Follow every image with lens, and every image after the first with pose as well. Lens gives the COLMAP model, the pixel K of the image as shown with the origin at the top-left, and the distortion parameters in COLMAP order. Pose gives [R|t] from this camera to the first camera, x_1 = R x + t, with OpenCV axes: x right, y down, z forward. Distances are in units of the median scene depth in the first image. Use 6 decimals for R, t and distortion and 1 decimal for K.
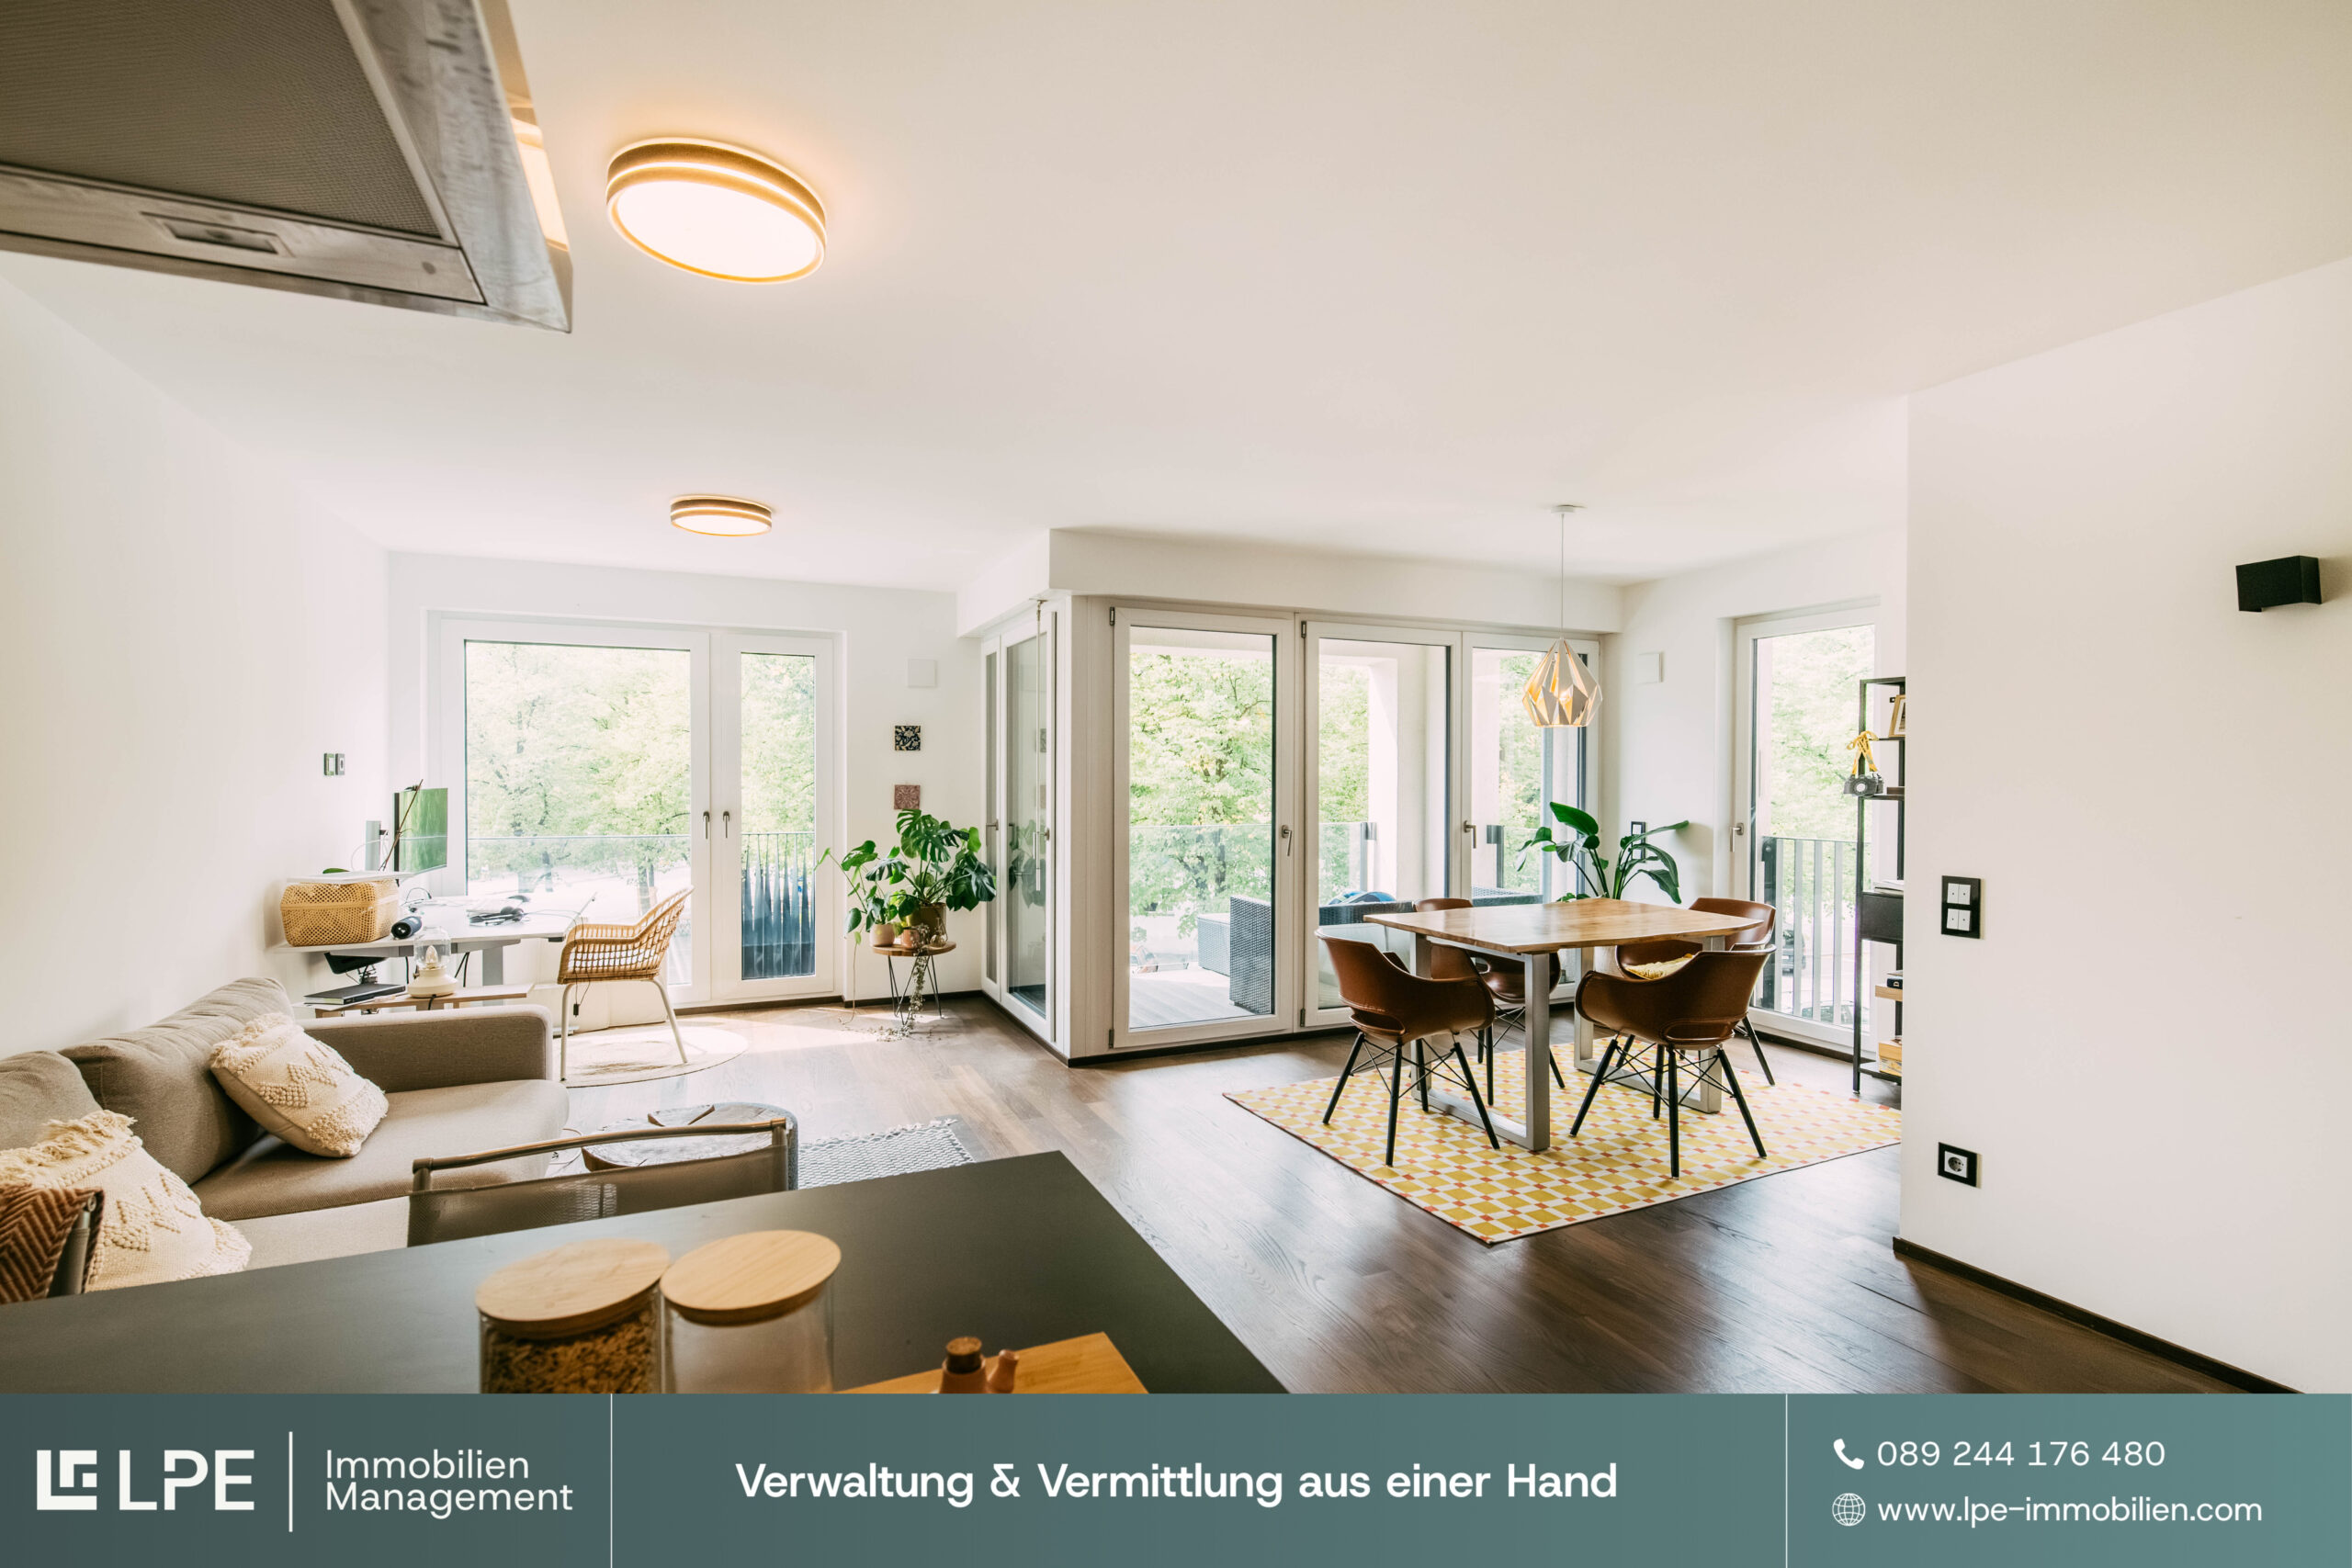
lens RADIAL K [[1036.4, 0, 1176.0], [0, 1036.4, 784.0], [0, 0, 1]] dist [-0.000953, -0.005923]
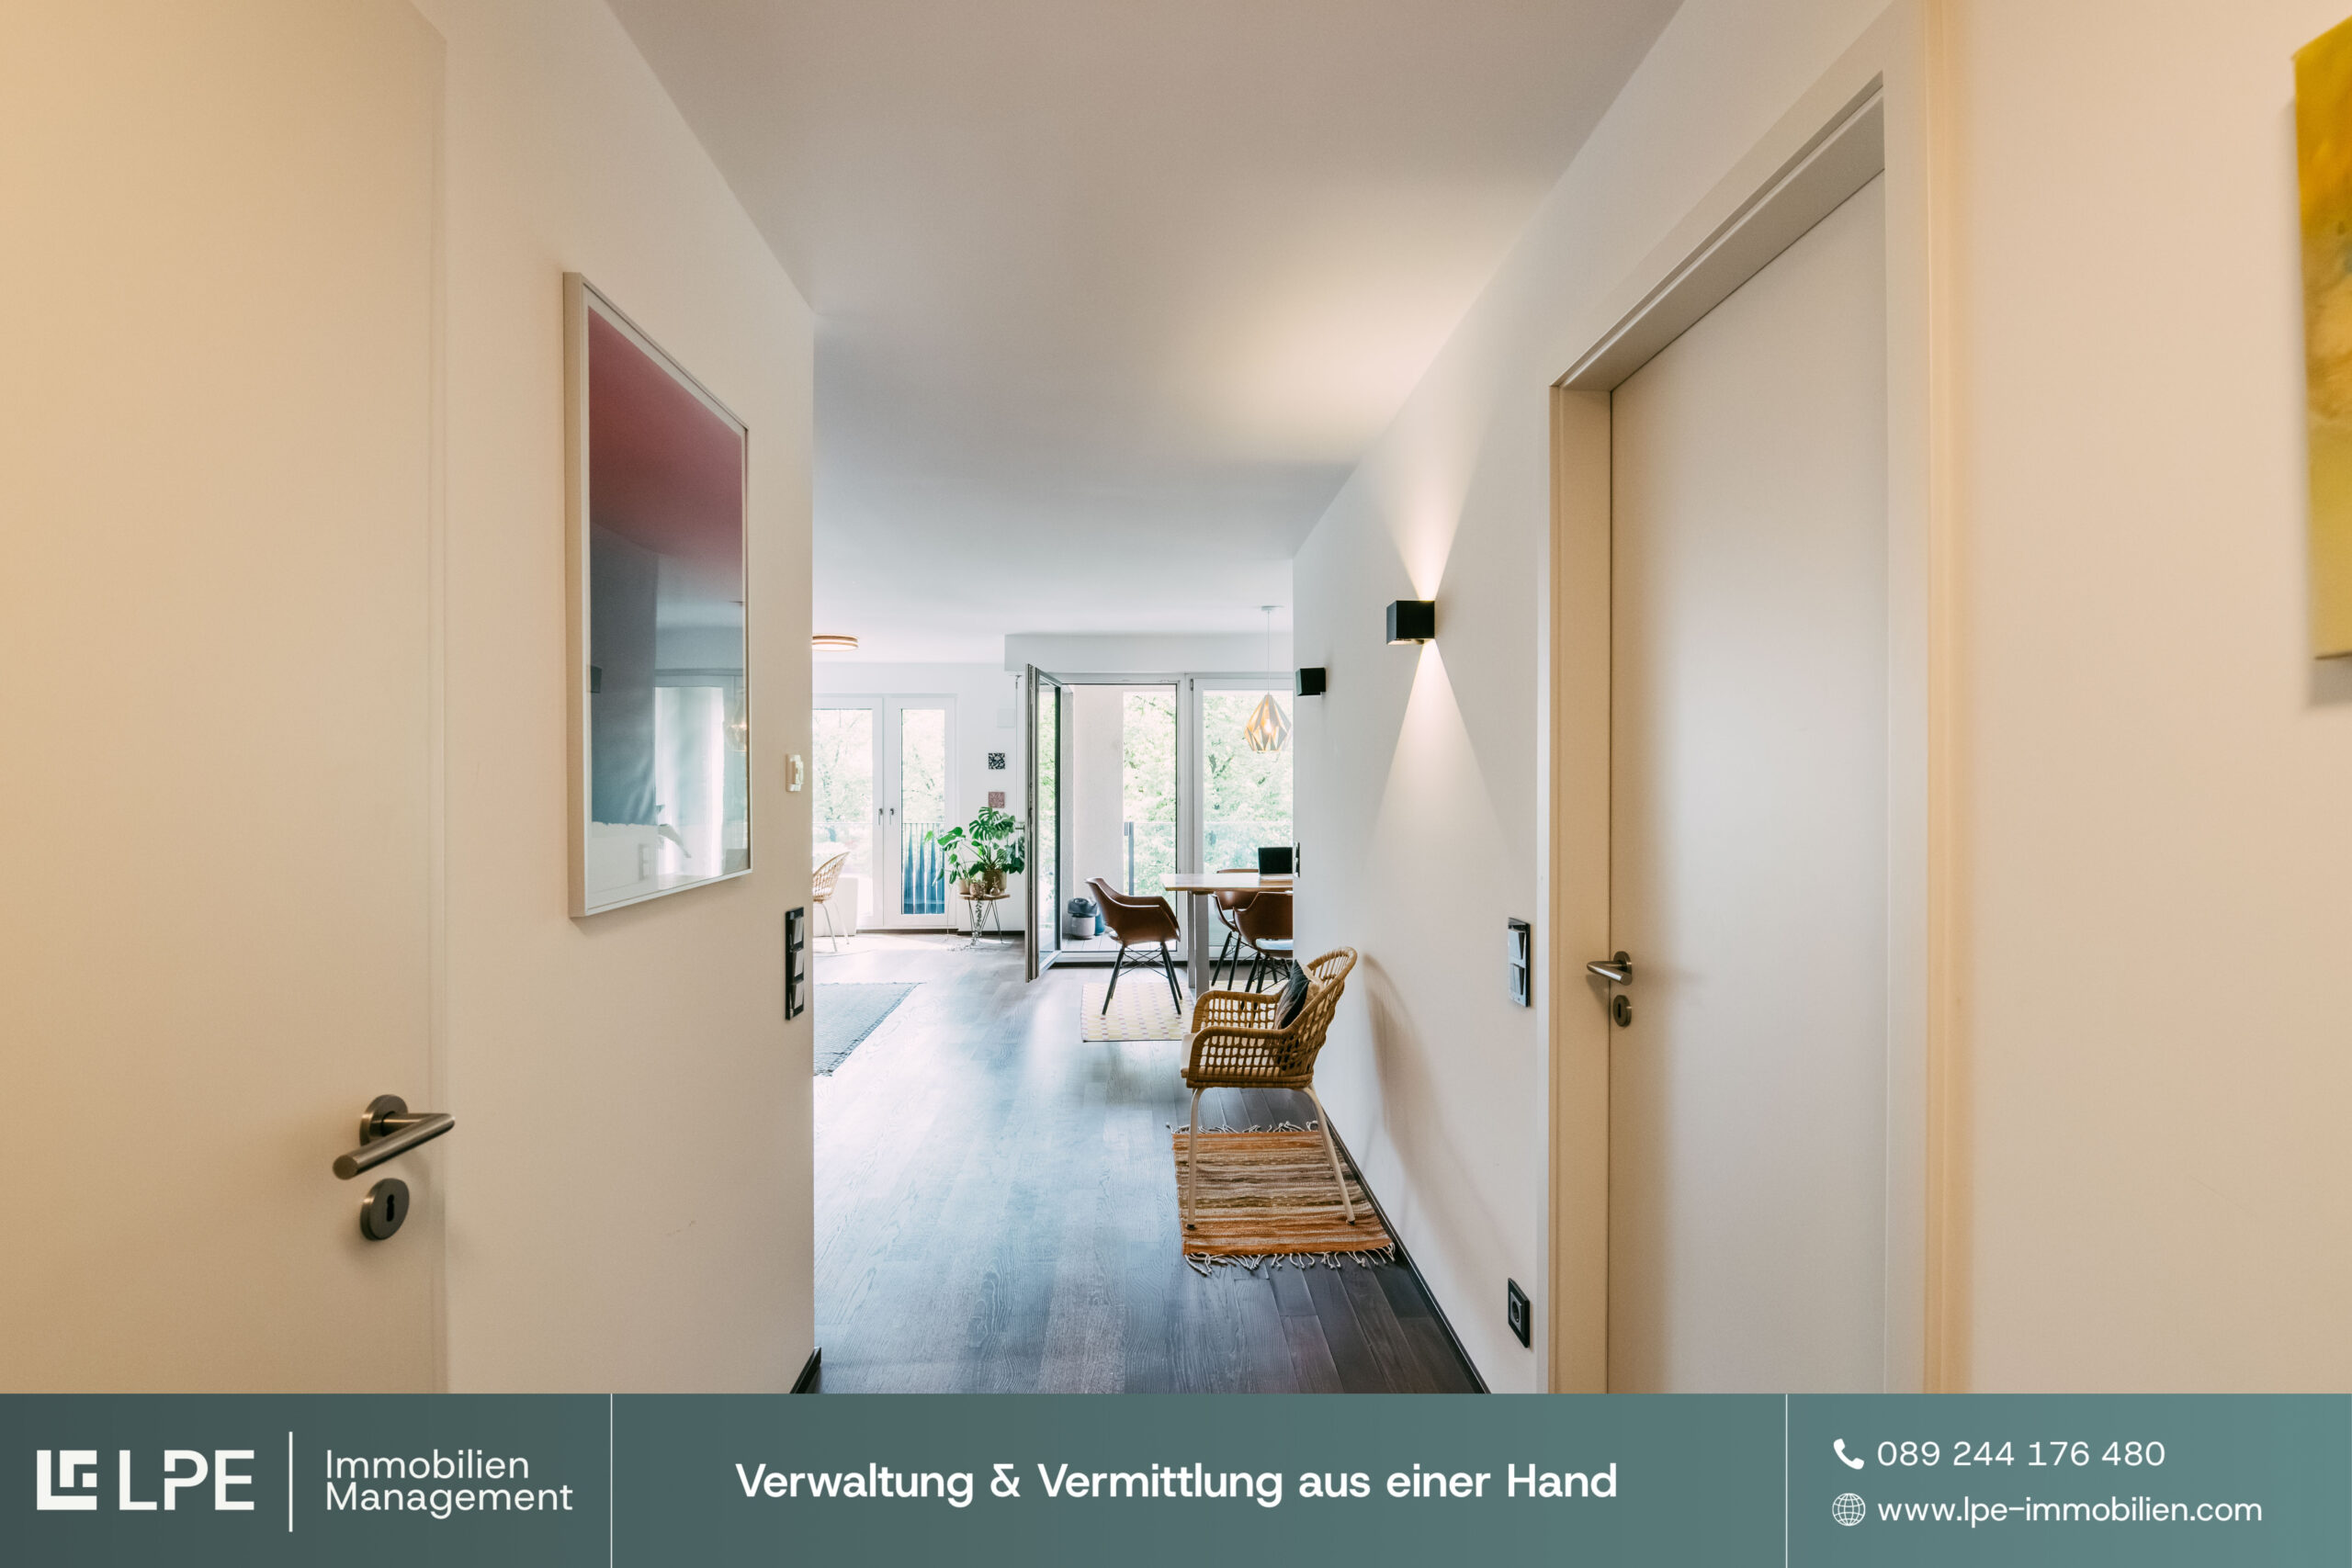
lens RADIAL K [[985.4, 0, 1176.0], [0, 985.4, 784.0], [0, 0, 1]] dist [0.000414, -0.000045]
pose [[0.933591, -0.004505, -0.358312, 0.589807], [0.000986, 0.999949, -0.010003, 0.004877], [0.358339, 0.008985, 0.933548, -0.300198]]
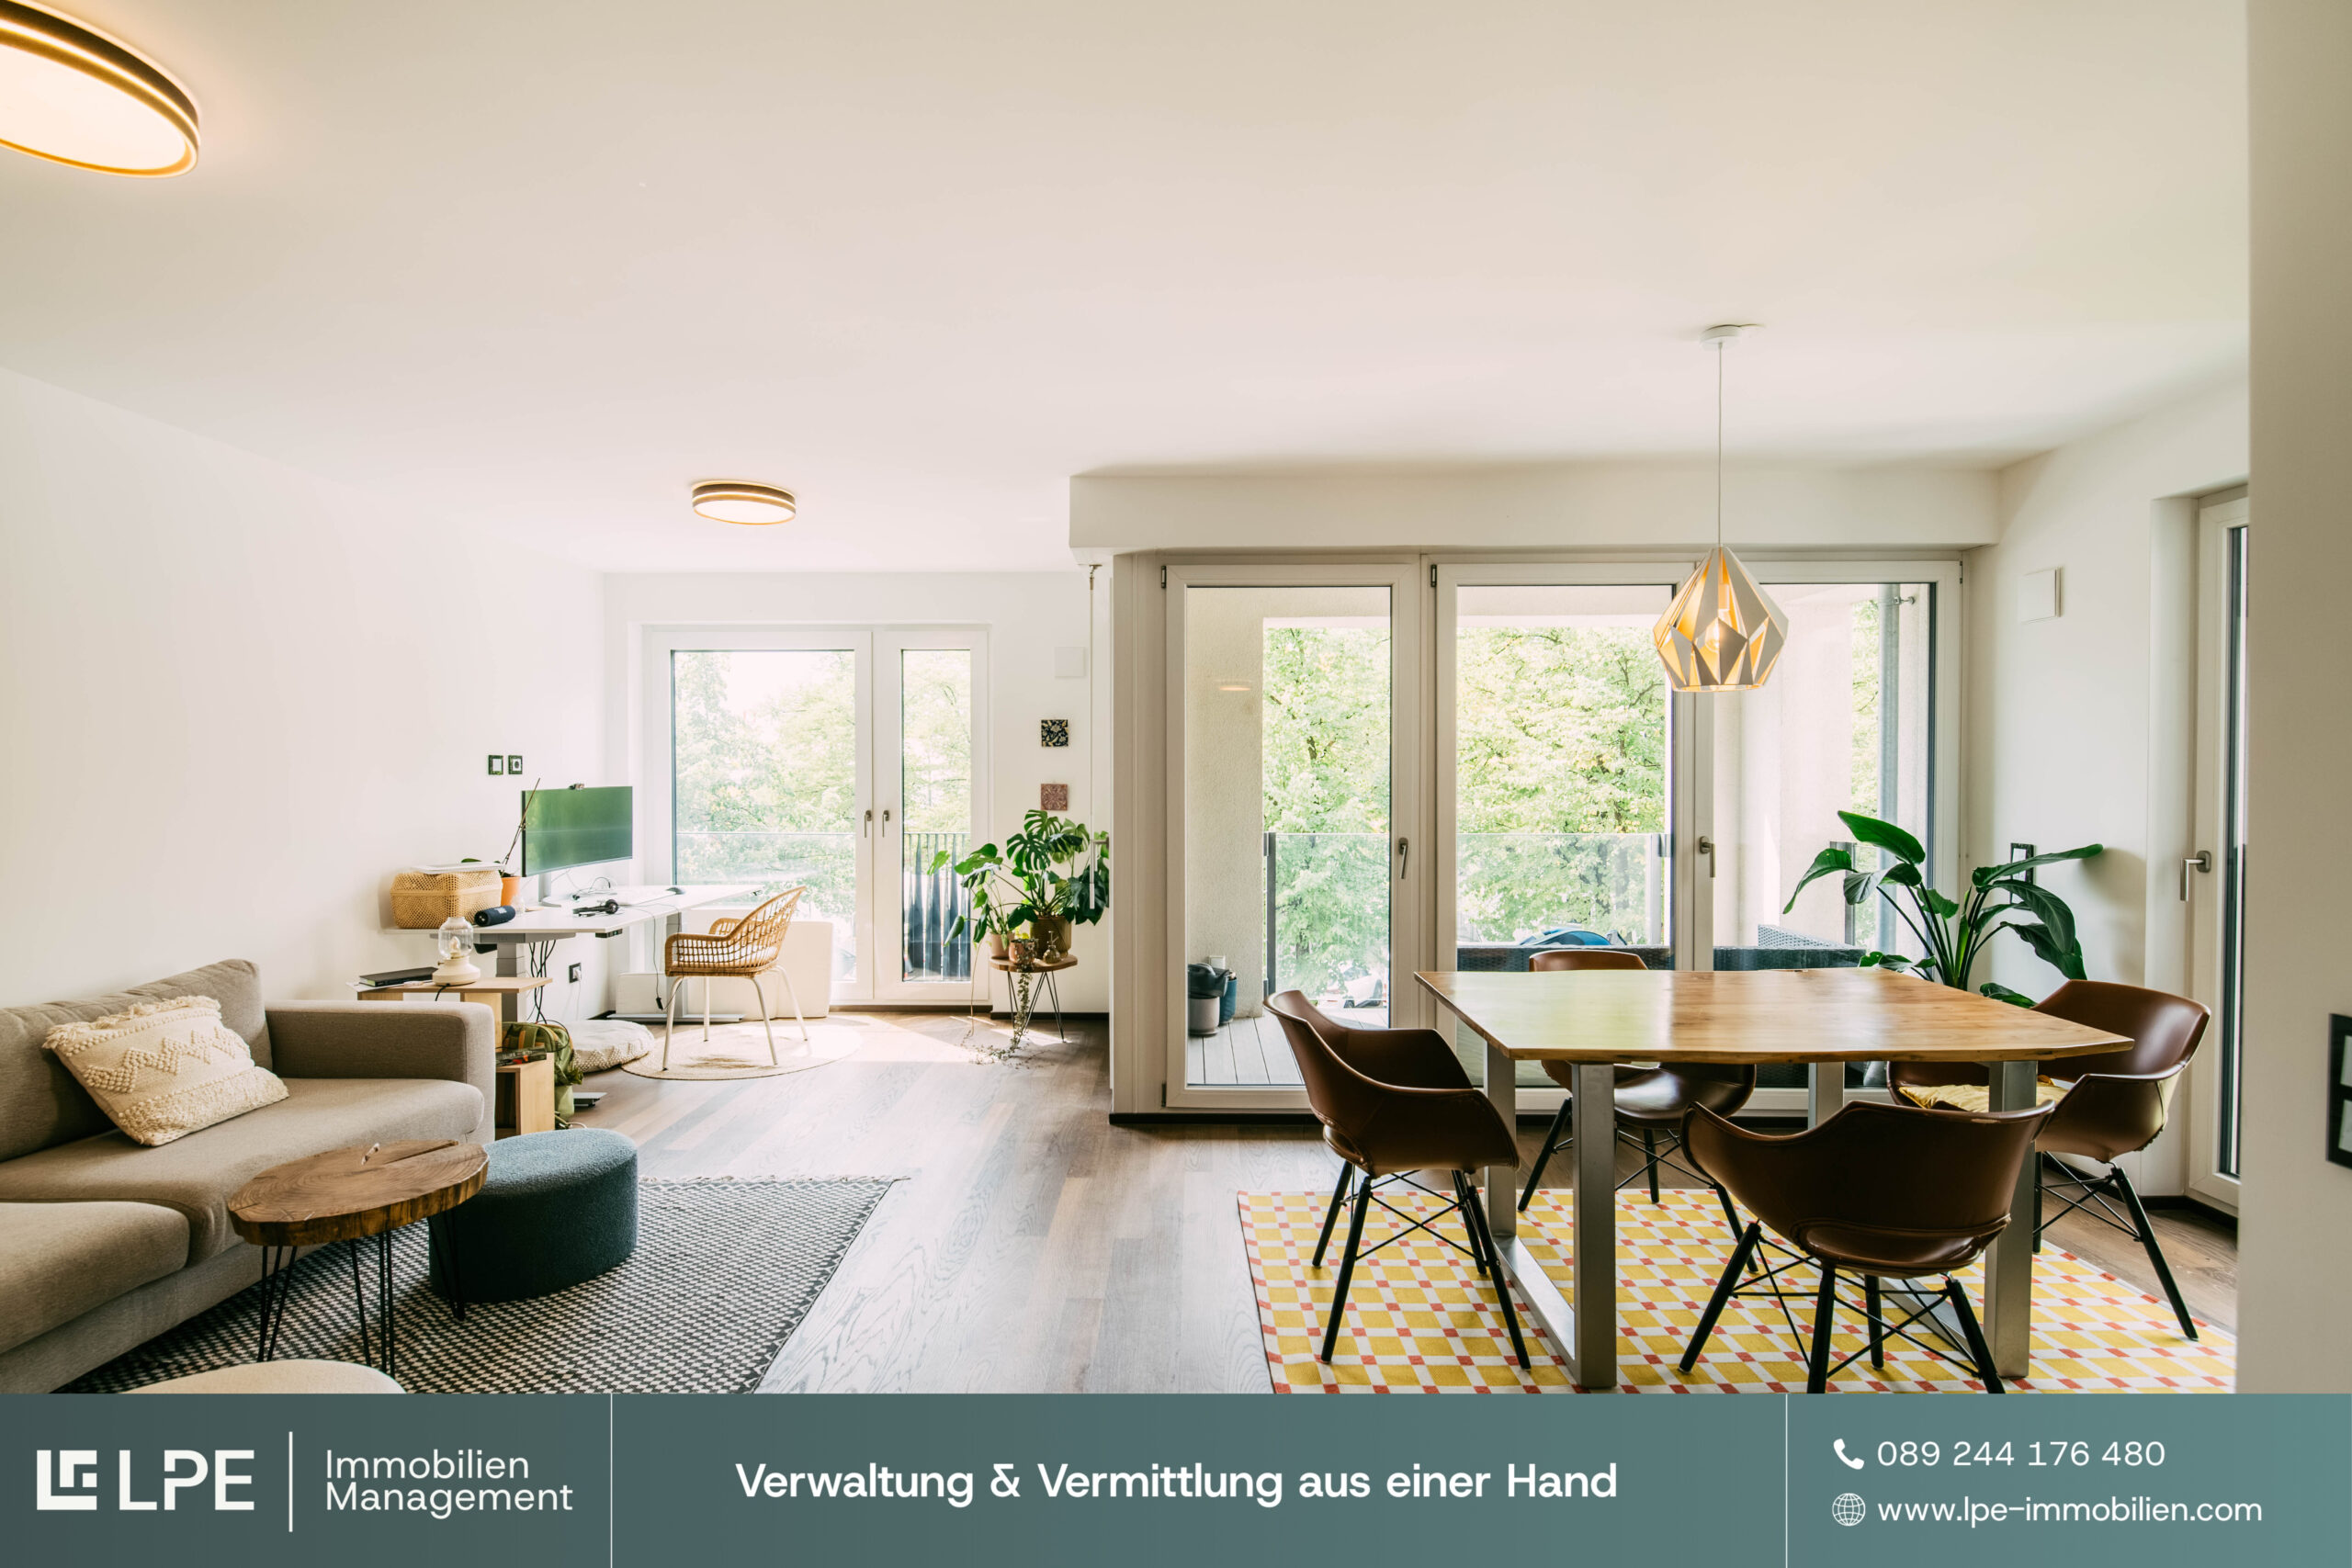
lens RADIAL K [[1036.4, 0, 1176.0], [0, 1036.4, 784.0], [0, 0, 1]] dist [-0.000953, -0.005923]
pose [[0.908495, 0.000483, -0.417896, 0.262095], [-0.000666, 1.000000, -0.000290, 0.001298], [0.417896, 0.000542, 0.908495, 0.240718]]
